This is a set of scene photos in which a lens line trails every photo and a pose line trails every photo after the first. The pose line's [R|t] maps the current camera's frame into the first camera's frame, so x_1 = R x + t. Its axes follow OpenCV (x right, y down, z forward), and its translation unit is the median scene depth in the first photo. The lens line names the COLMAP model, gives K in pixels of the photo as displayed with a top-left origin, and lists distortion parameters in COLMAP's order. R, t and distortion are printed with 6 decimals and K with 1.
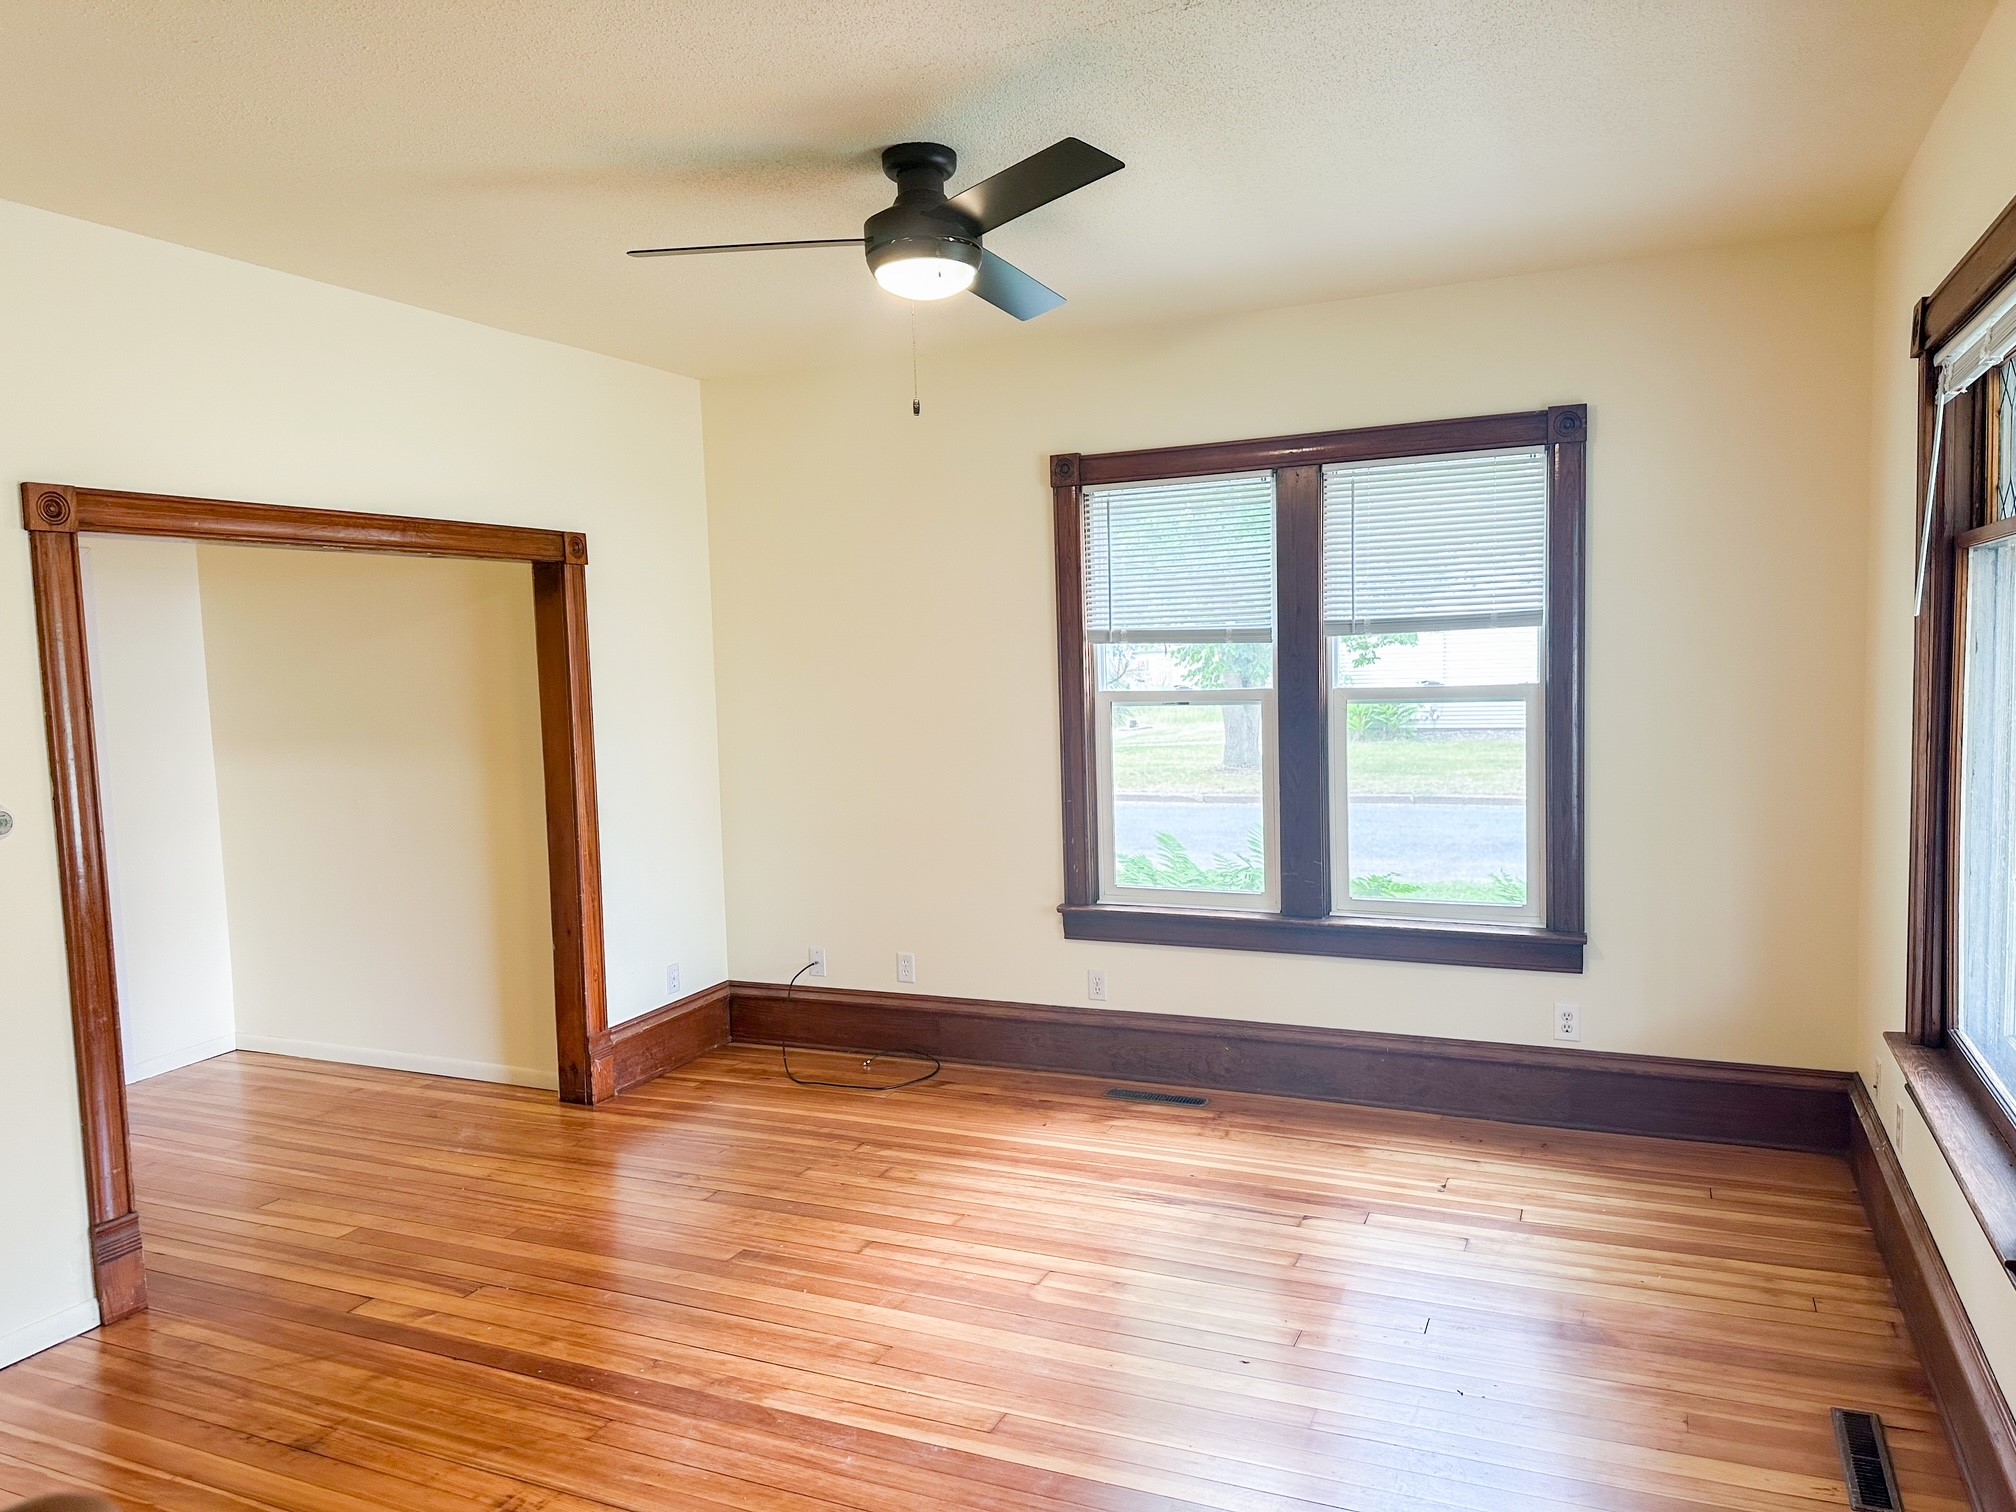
lens RADIAL K [[1439.4, 0, 1006.8], [0, 1439.4, 765.5], [0, 0, 1]] dist [0.063279, -0.045856]
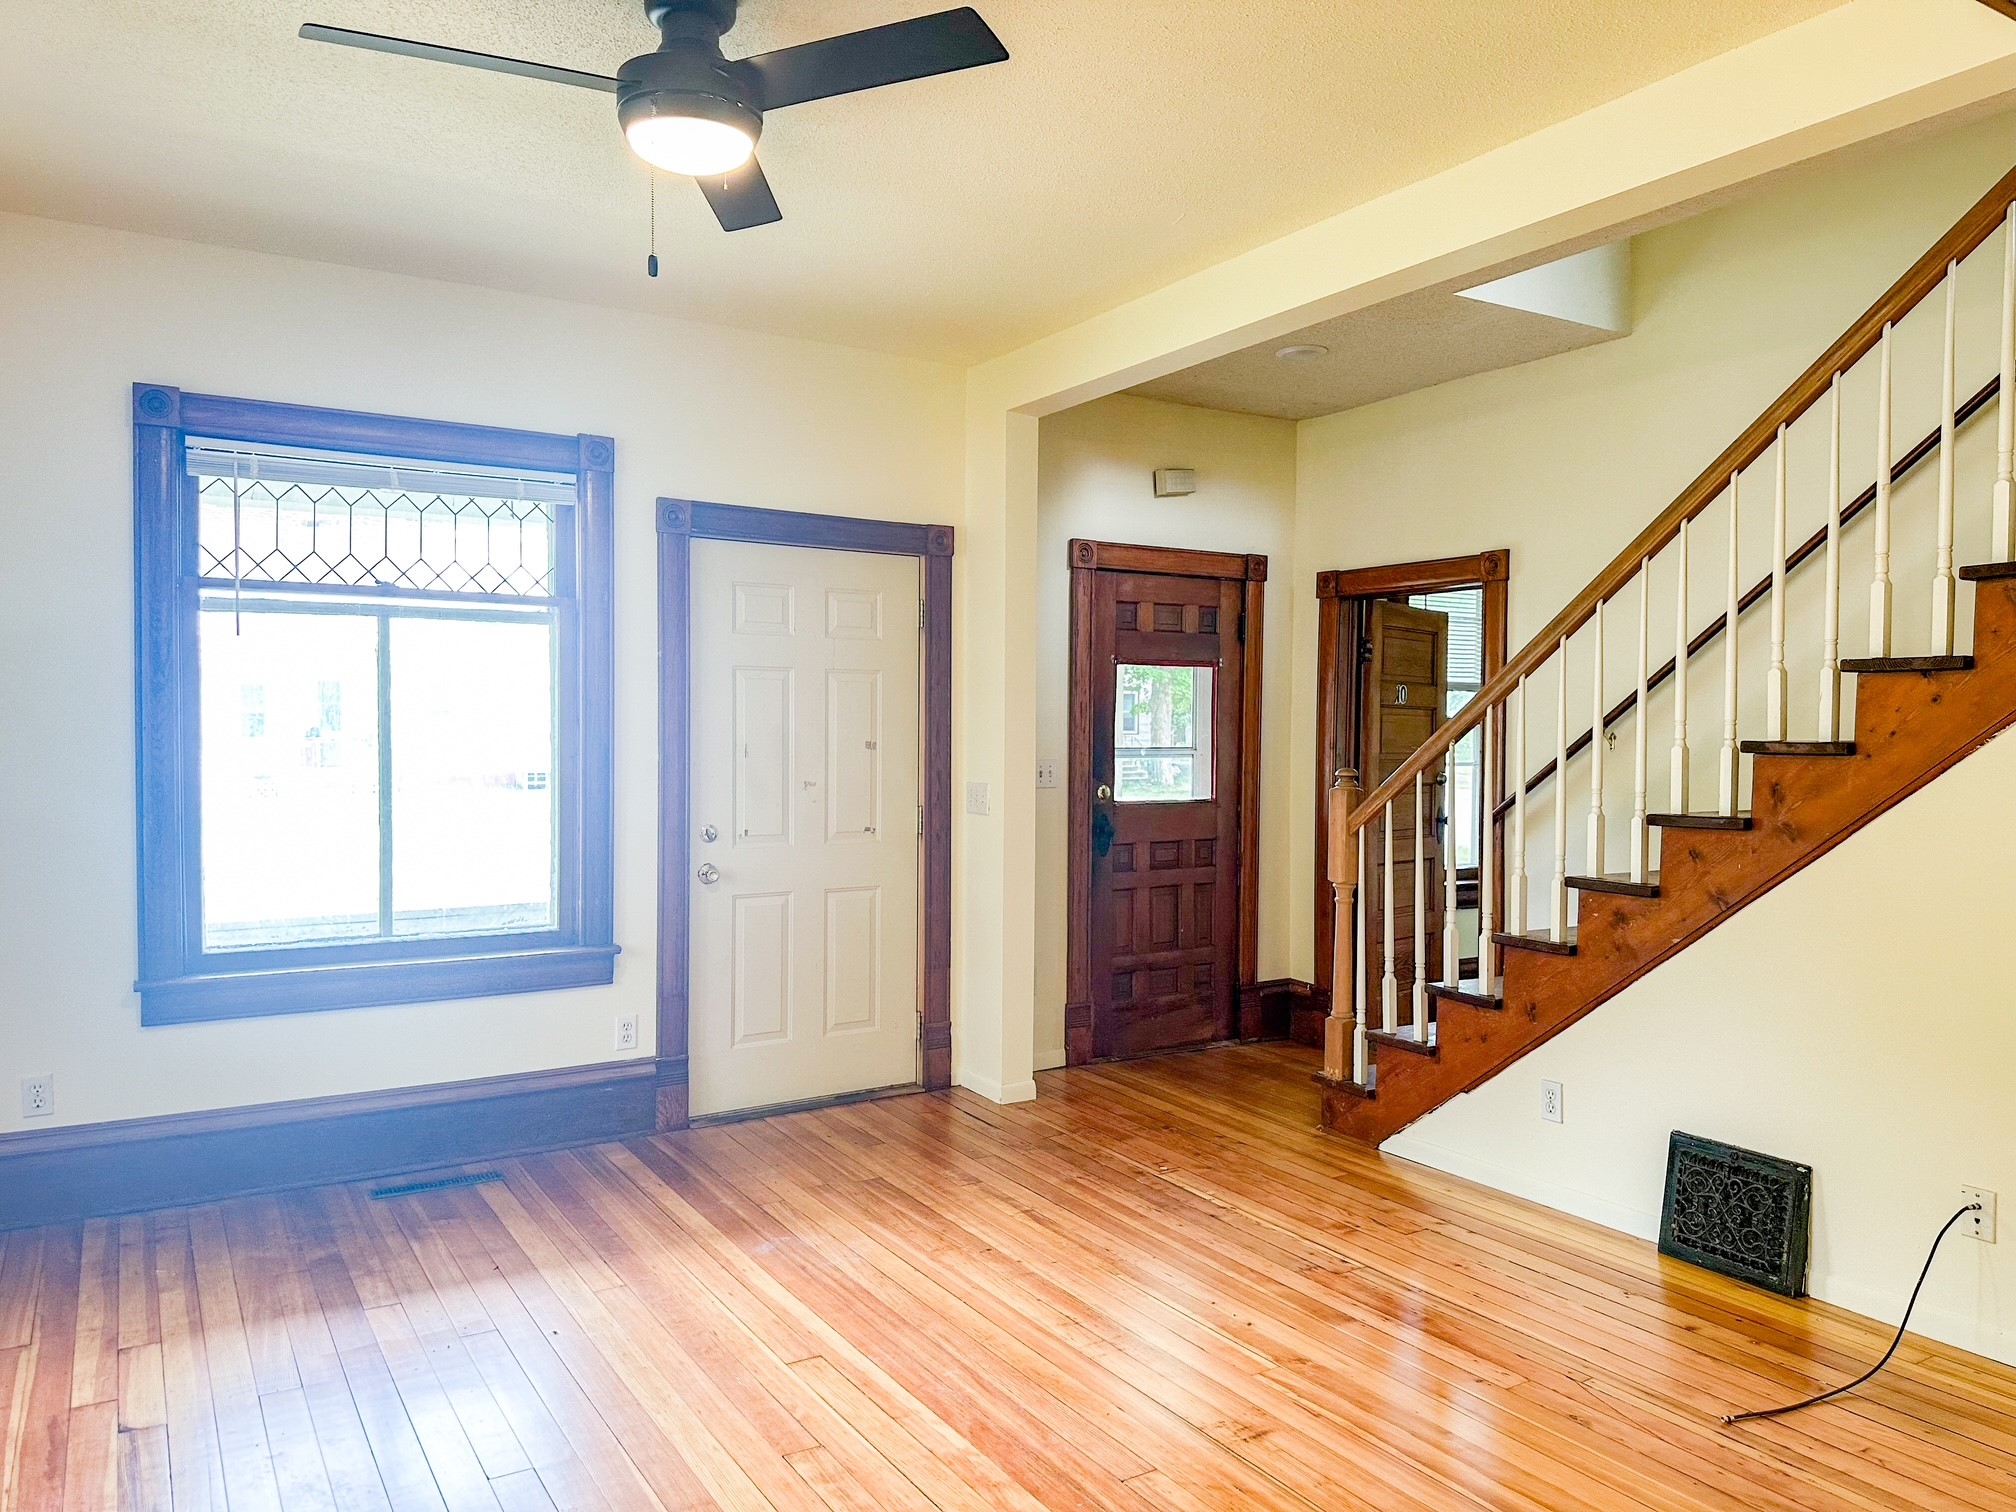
lens RADIAL K [[1439.4, 0, 1006.8], [0, 1439.4, 765.5], [0, 0, 1]] dist [0.063279, -0.045856]
pose [[-0.832179, 0.013157, 0.554351, -0.698998], [0.064581, 0.995215, 0.073326, -0.036909], [-0.550734, 0.096821, -0.829046, 1.718232]]
